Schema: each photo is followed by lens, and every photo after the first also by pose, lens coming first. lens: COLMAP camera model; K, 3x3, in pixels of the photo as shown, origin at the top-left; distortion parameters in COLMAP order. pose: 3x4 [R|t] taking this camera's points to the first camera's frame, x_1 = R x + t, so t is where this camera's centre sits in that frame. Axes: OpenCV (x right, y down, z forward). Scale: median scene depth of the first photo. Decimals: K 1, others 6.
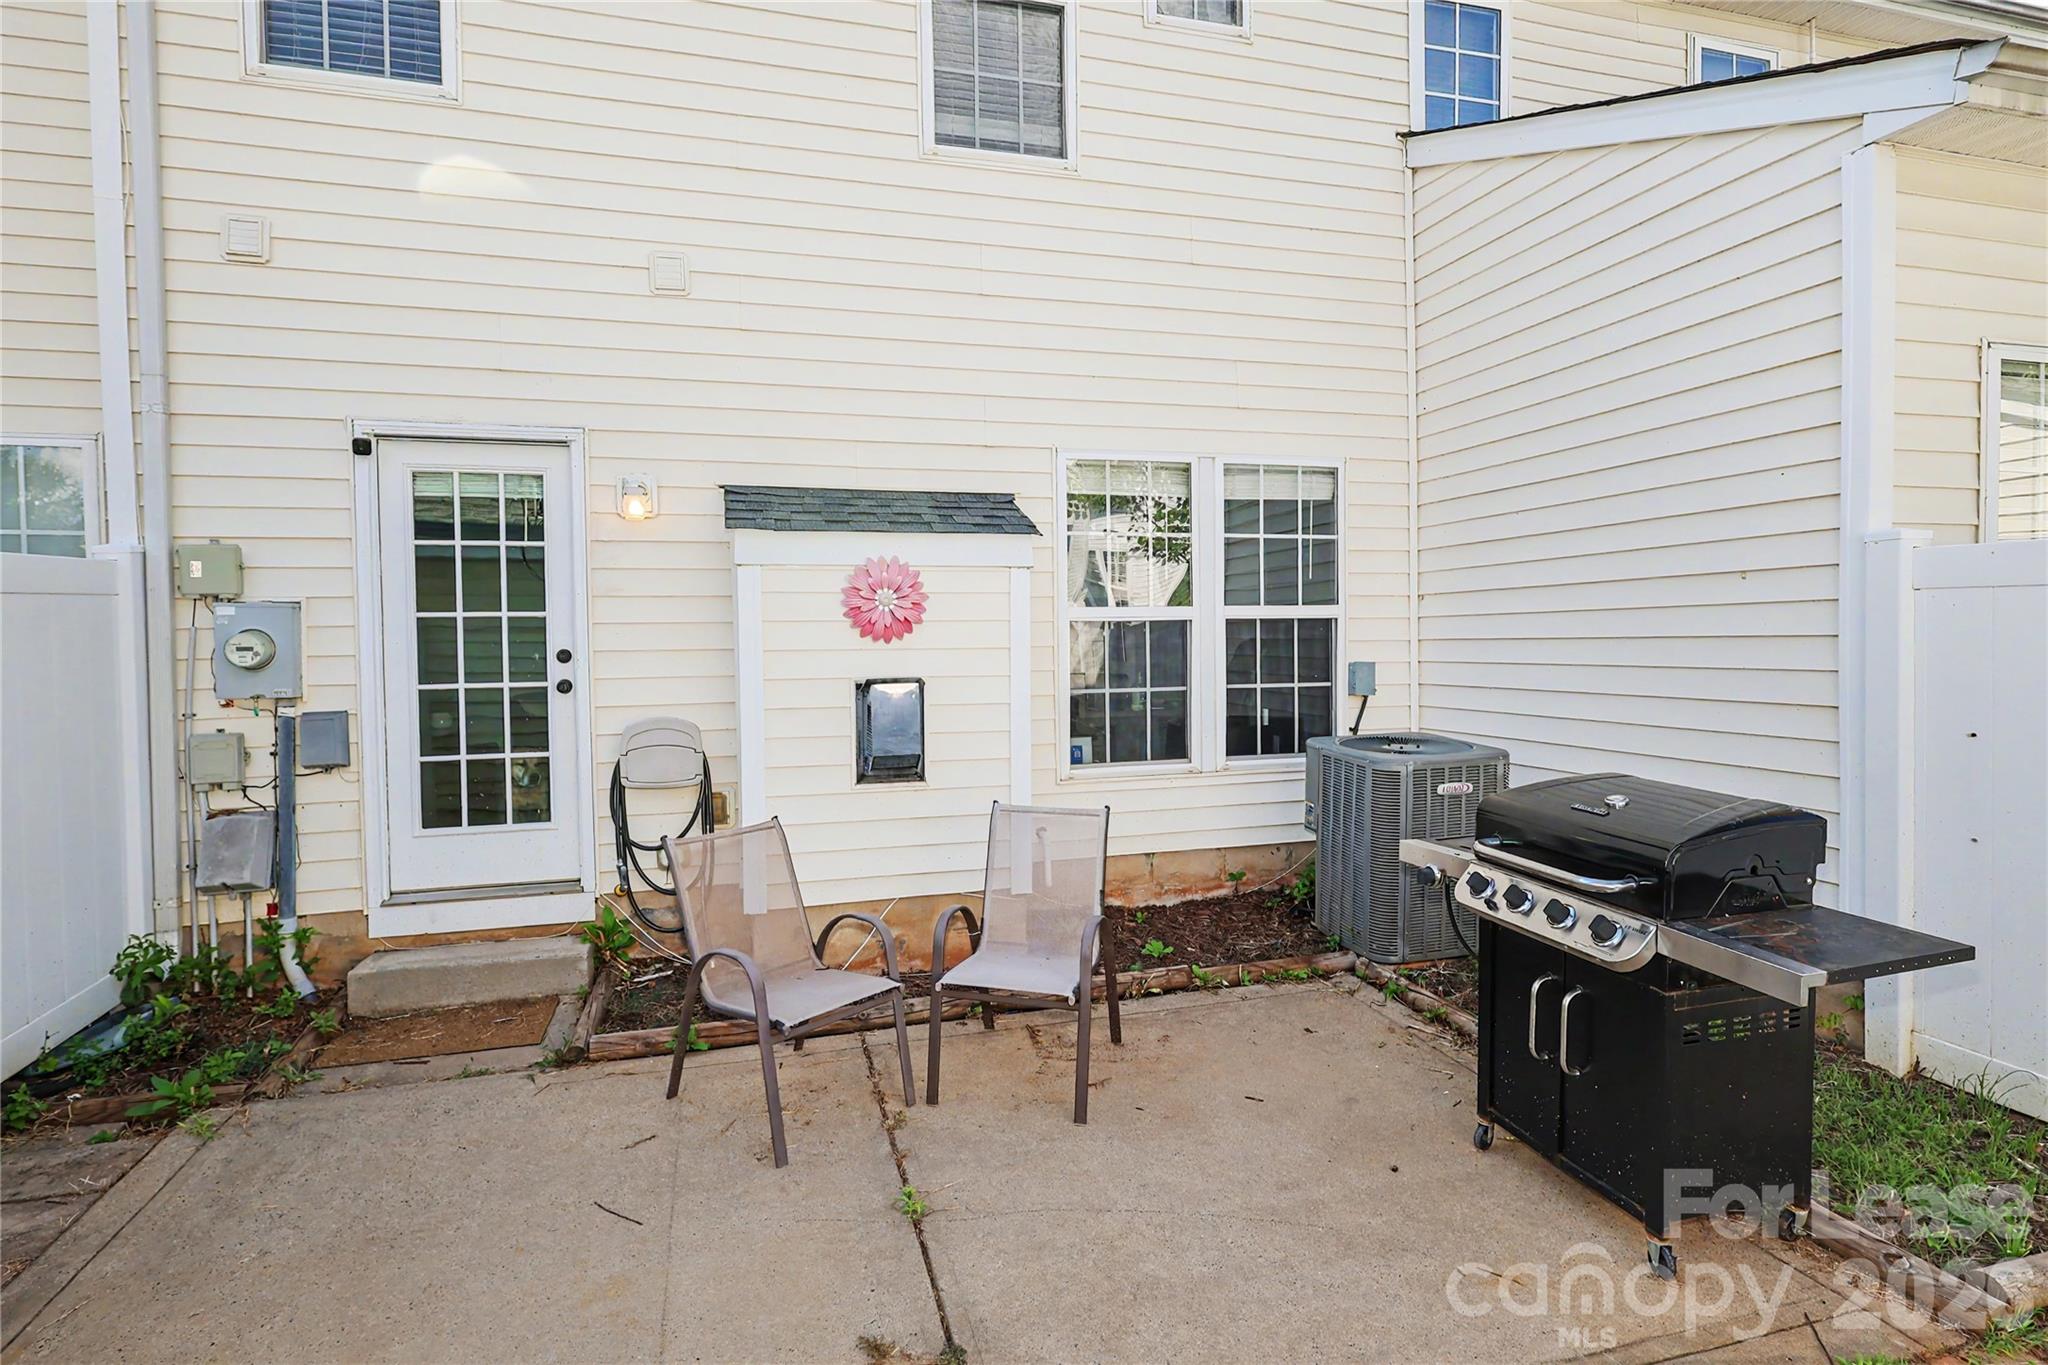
lens RADIAL K [[1036.9, 0, 1029.9], [0, 1036.9, 665.8], [0, 0, 1]] dist [0.001520, 0.000100]
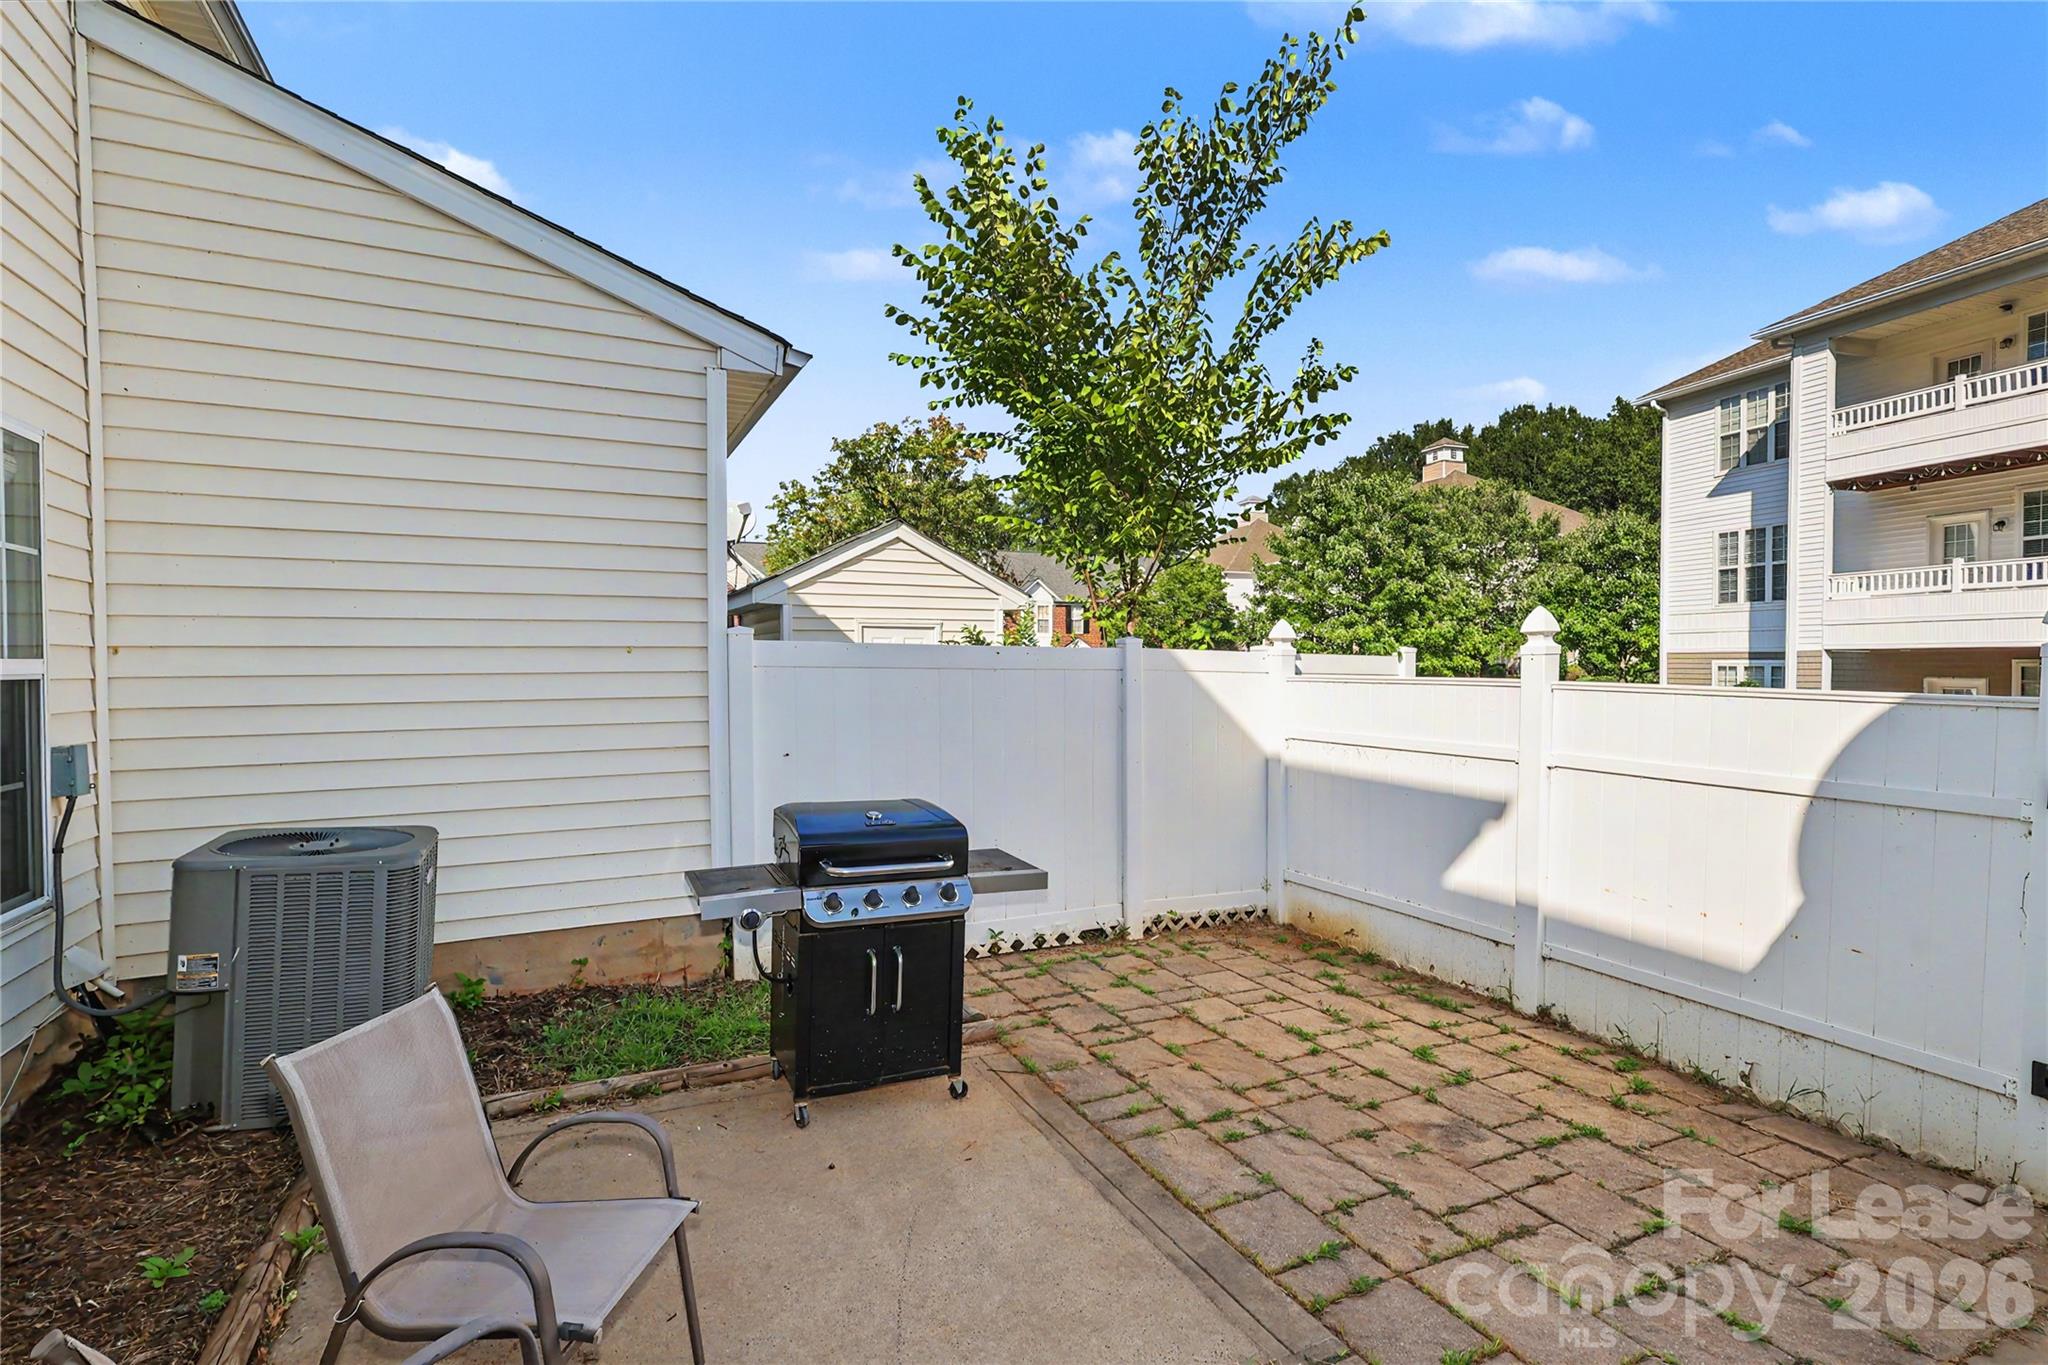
lens RADIAL K [[955.8, 0, 1024.6], [0, 955.8, 690.9], [0, 0, 1]] dist [-0.016354, 0.009219]
pose [[-0.173275, -0.009689, 0.984826, -0.487603], [0.034418, 0.999281, 0.015887, -0.034717], [-0.984272, 0.036648, -0.172817, 0.645928]]
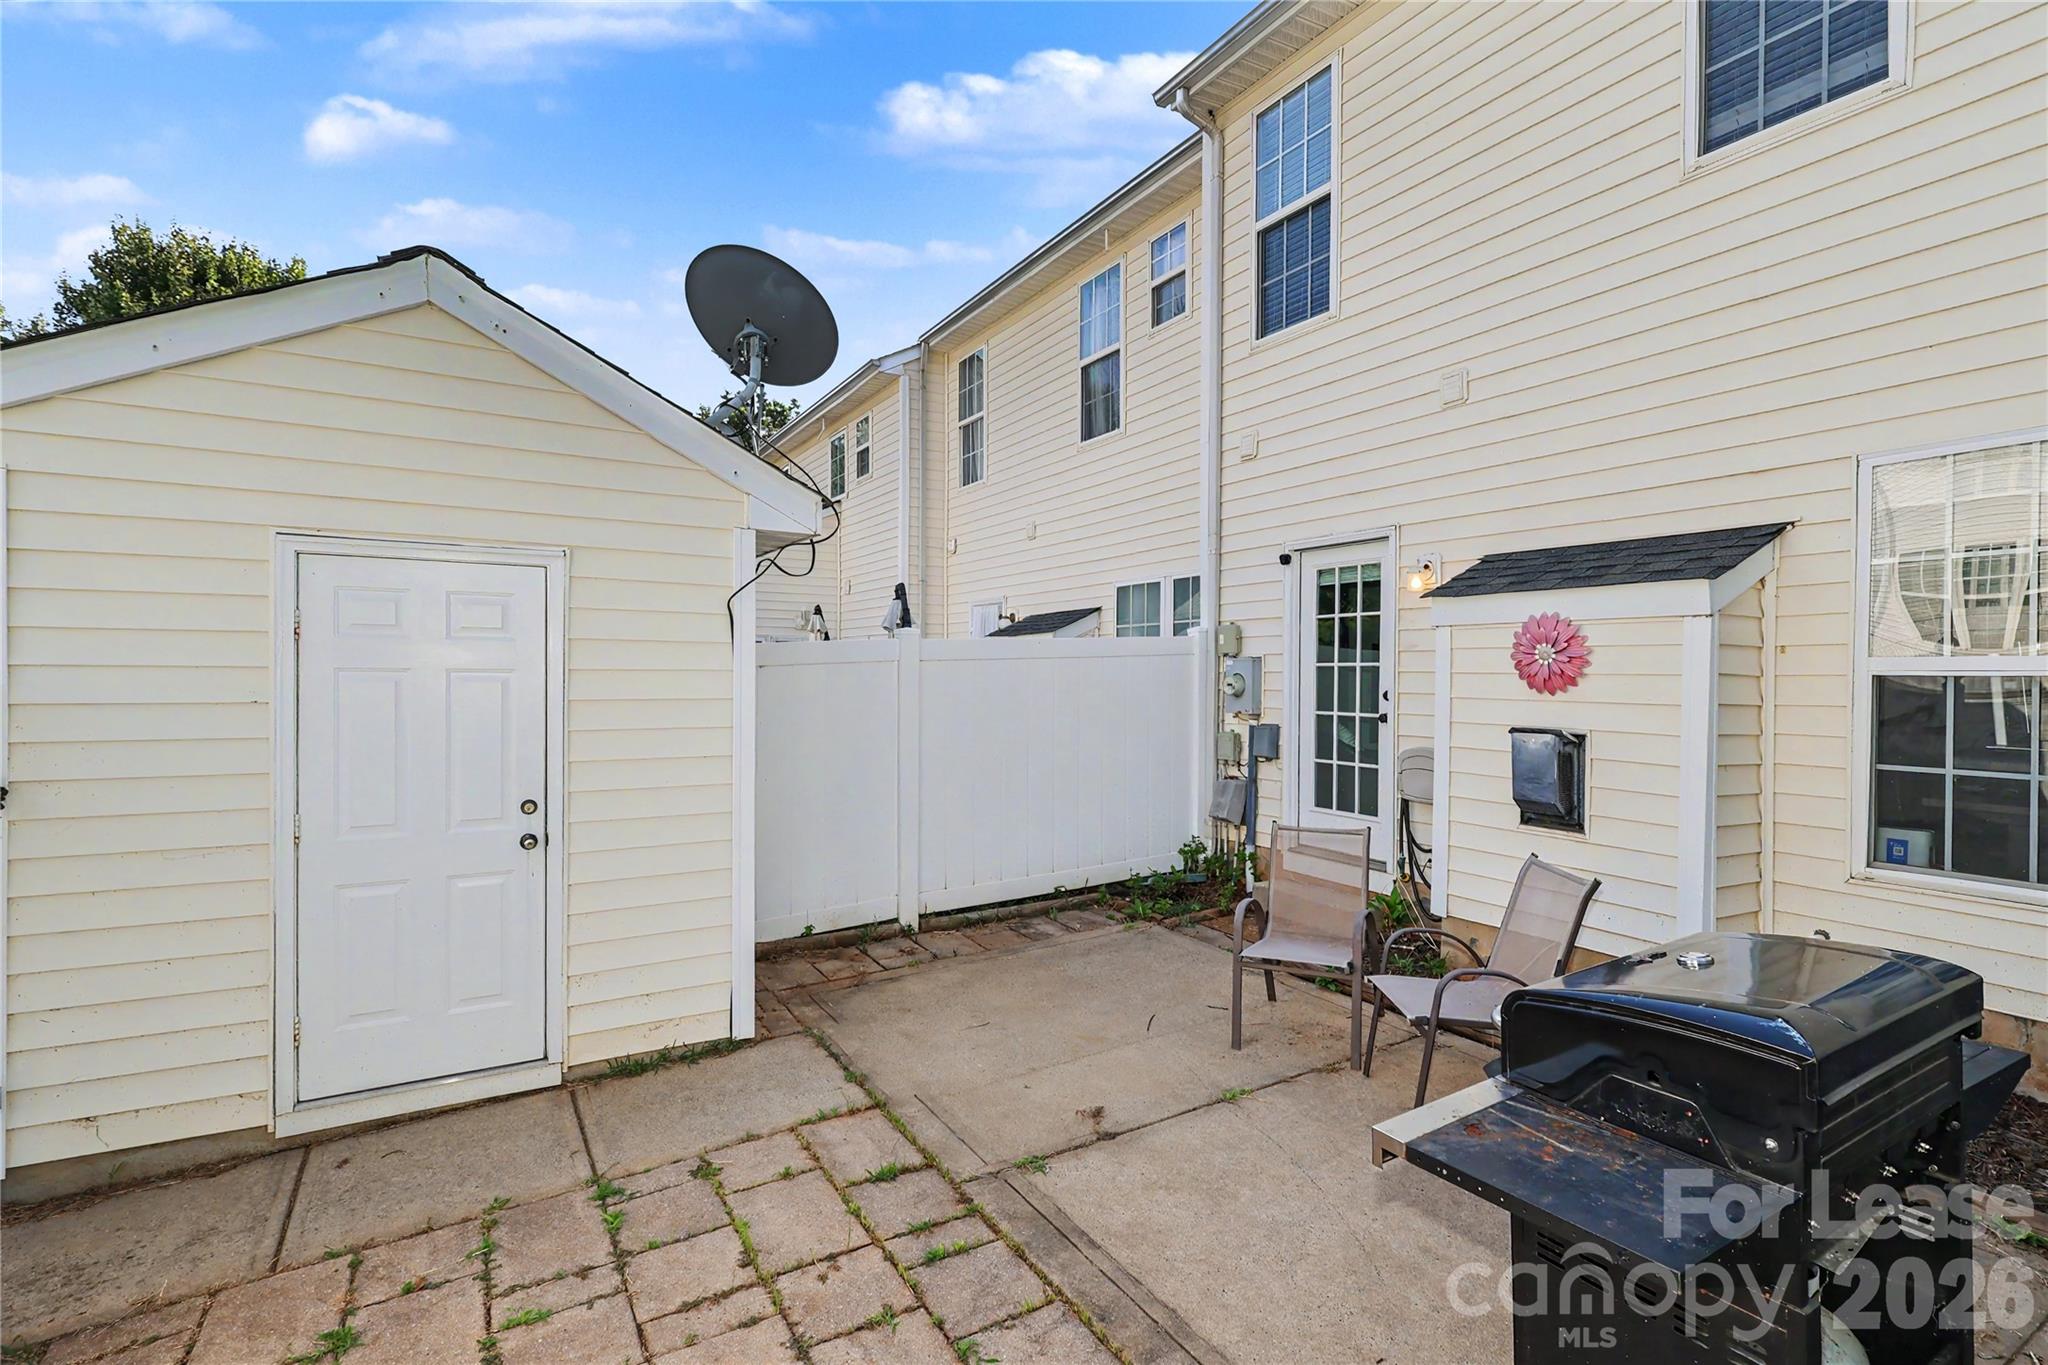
lens RADIAL K [[975.6, 0, 1019.0], [0, 975.6, 685.0], [0, 0, 1]] dist [0.000851, -0.000222]
pose [[0.237667, 0.027984, -0.970944, 0.704845], [-0.032705, 0.999249, 0.020794, -0.035892], [0.970796, 0.026812, 0.238404, 0.246829]]
